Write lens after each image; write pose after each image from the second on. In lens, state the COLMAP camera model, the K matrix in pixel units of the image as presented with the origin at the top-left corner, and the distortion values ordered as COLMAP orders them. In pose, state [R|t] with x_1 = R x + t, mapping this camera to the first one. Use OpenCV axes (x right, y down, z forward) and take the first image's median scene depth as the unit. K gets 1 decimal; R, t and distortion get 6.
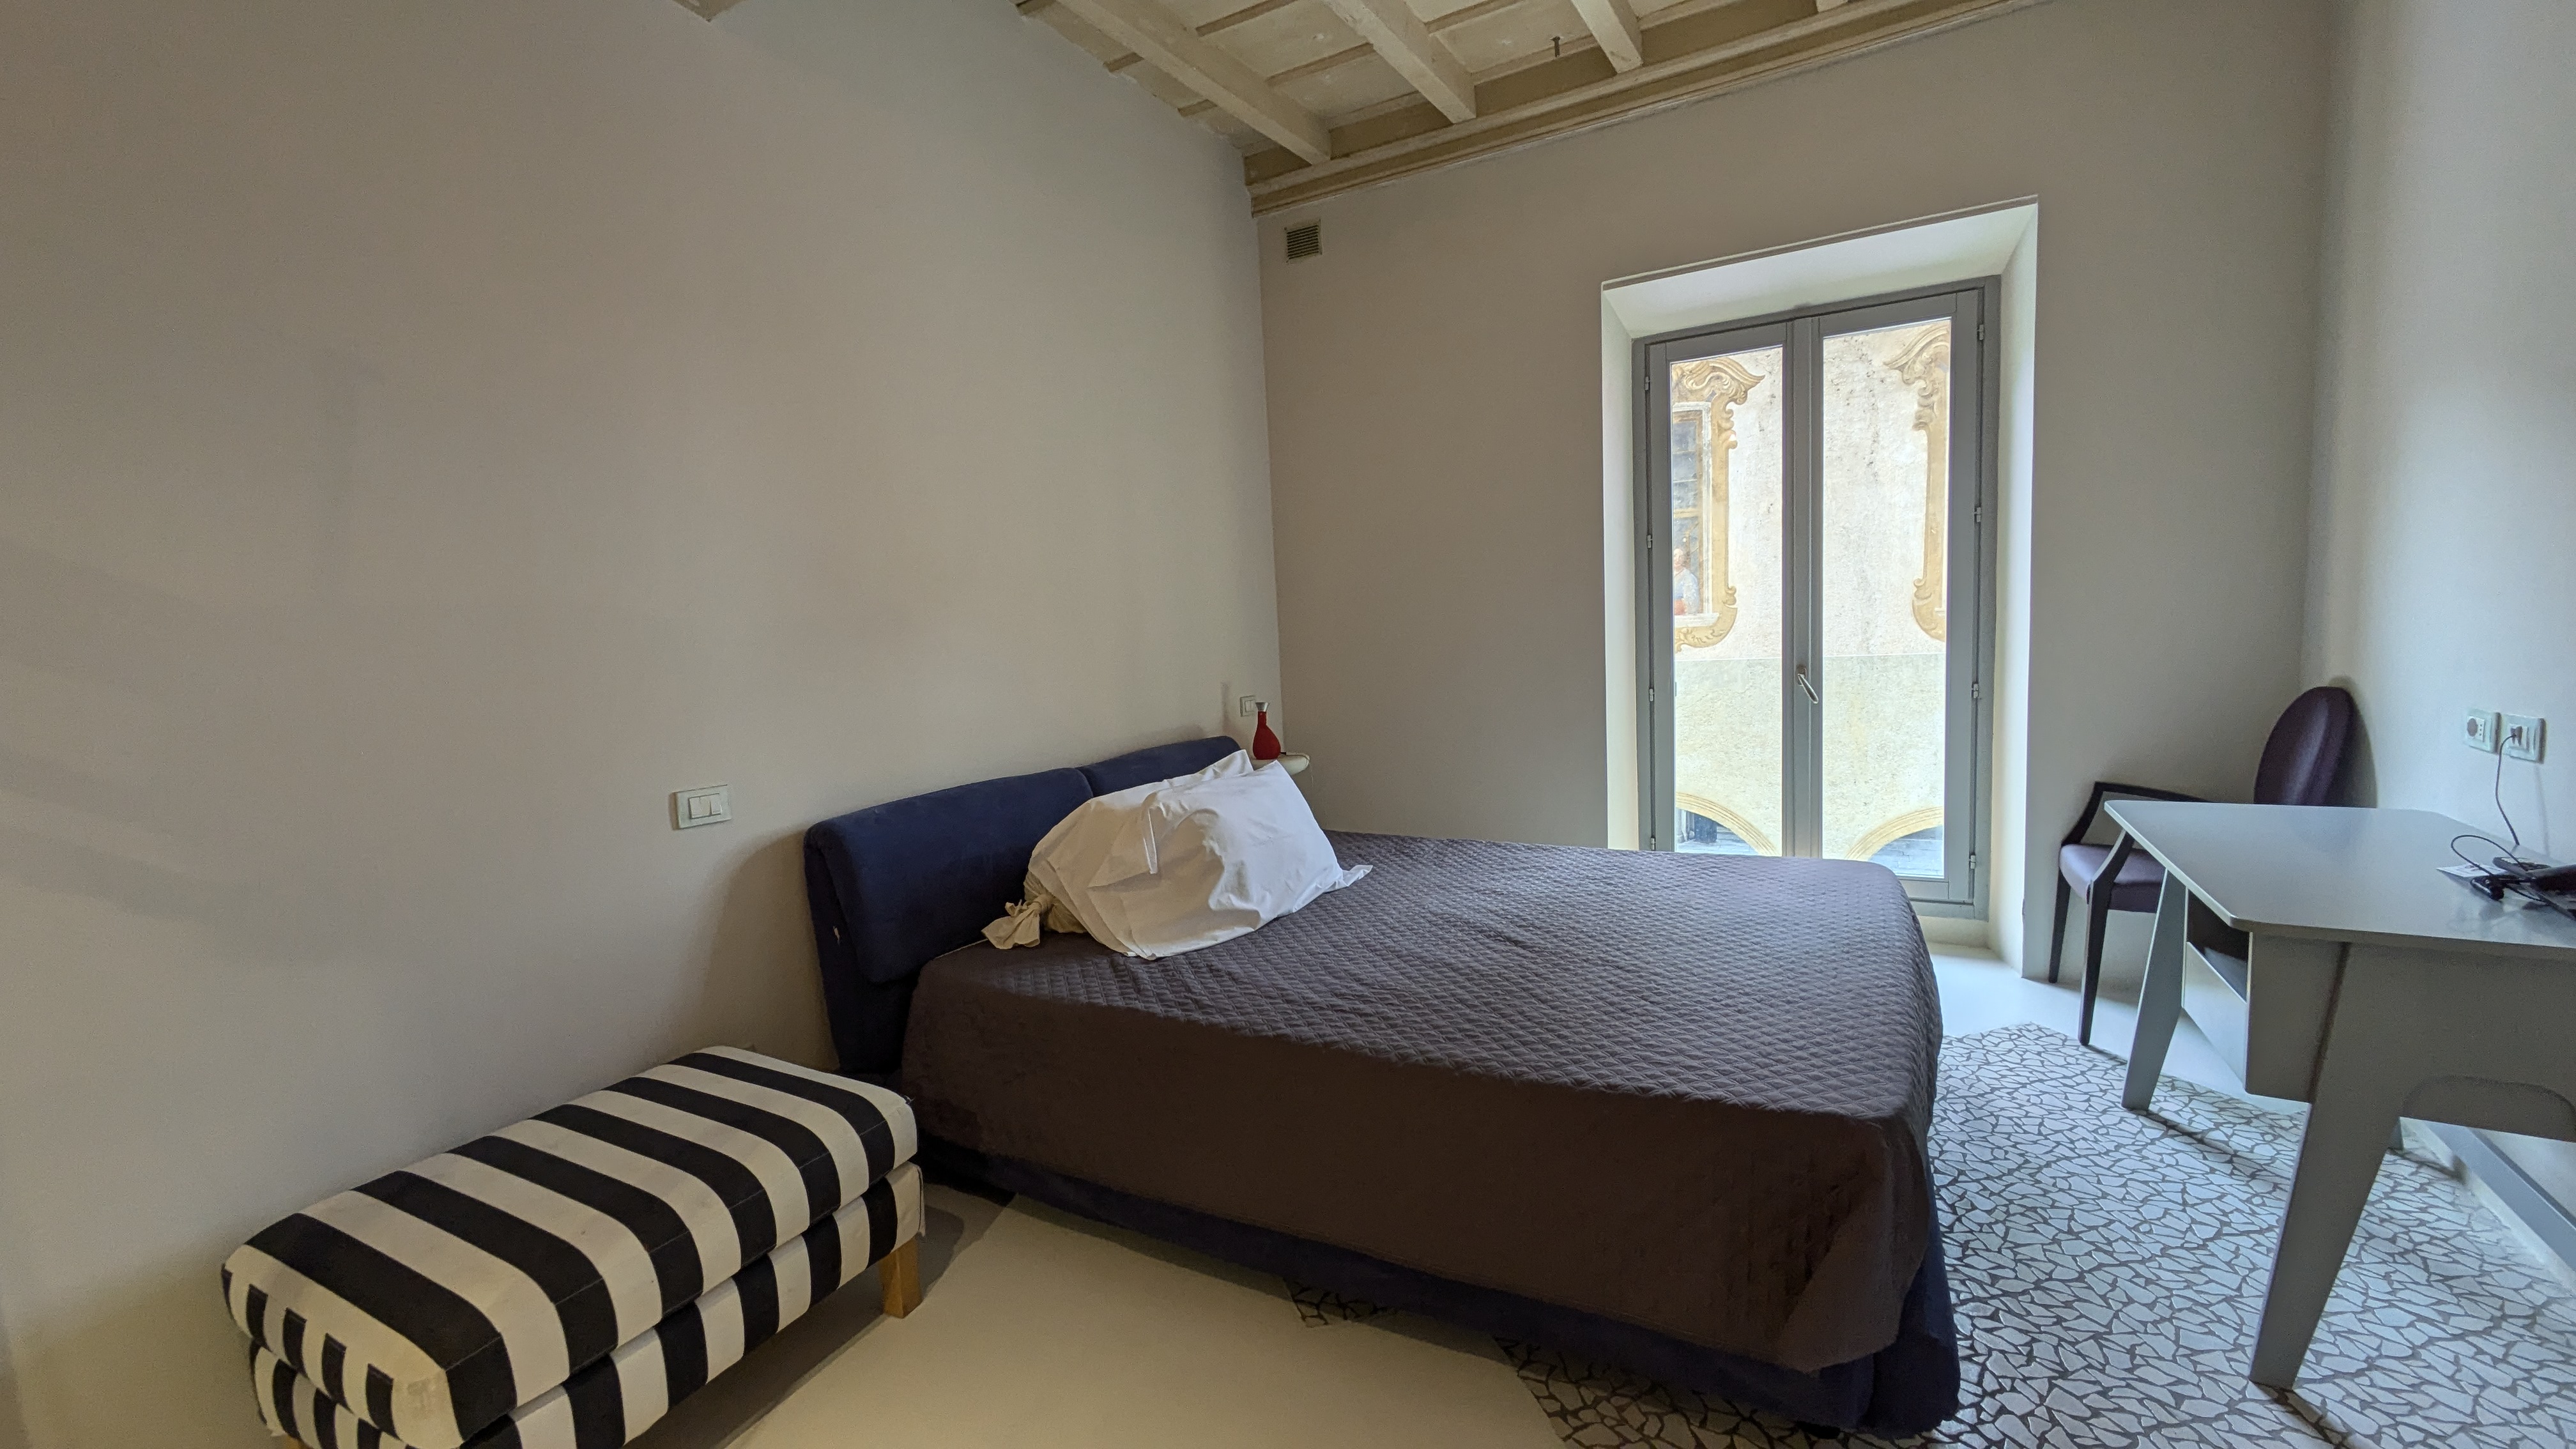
lens RADIAL K [[1018.9, 0, 1289.2], [0, 1018.9, 723.1], [0, 0, 1]] dist [0.000313, -0.000513]
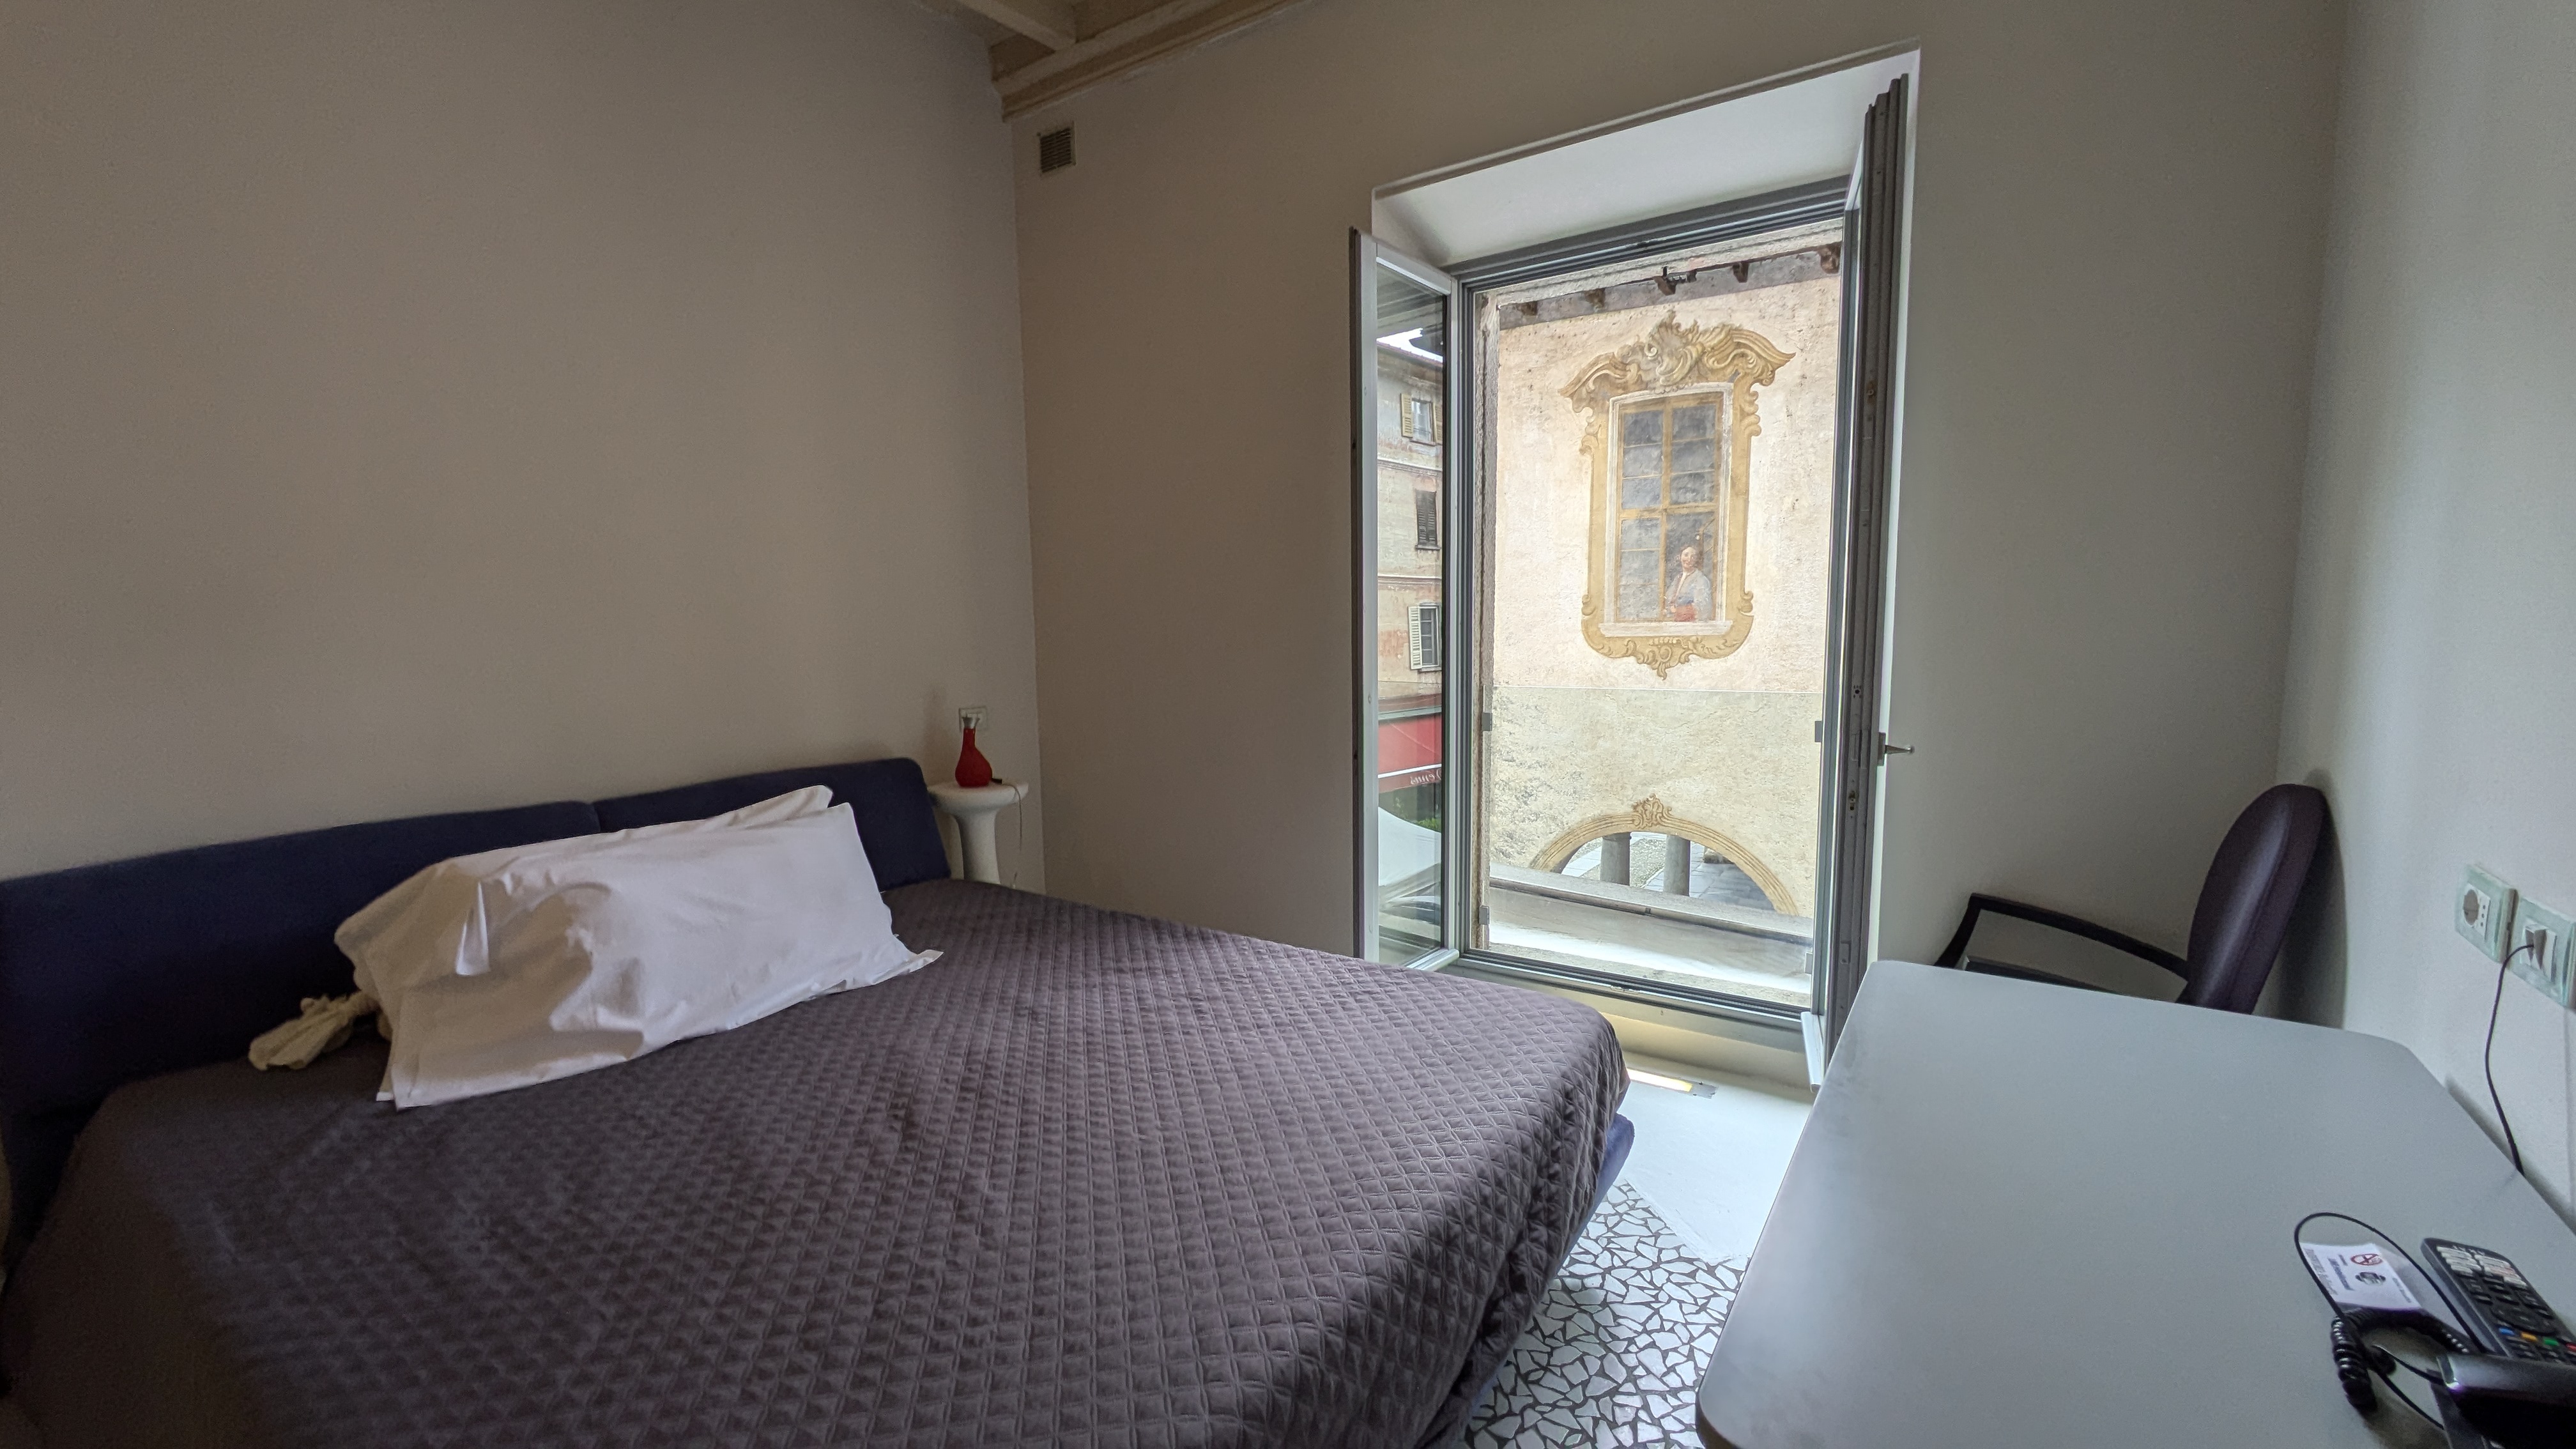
lens RADIAL K [[1018.9, 0, 1288.0], [0, 1018.9, 724.3], [0, 0, 1]] dist [0.000313, -0.000513]
pose [[0.995702, 0.043228, -0.081909, 0.415399], [-0.042212, 0.999009, 0.014093, -0.051939], [0.082438, -0.010575, 0.996540, 0.297219]]
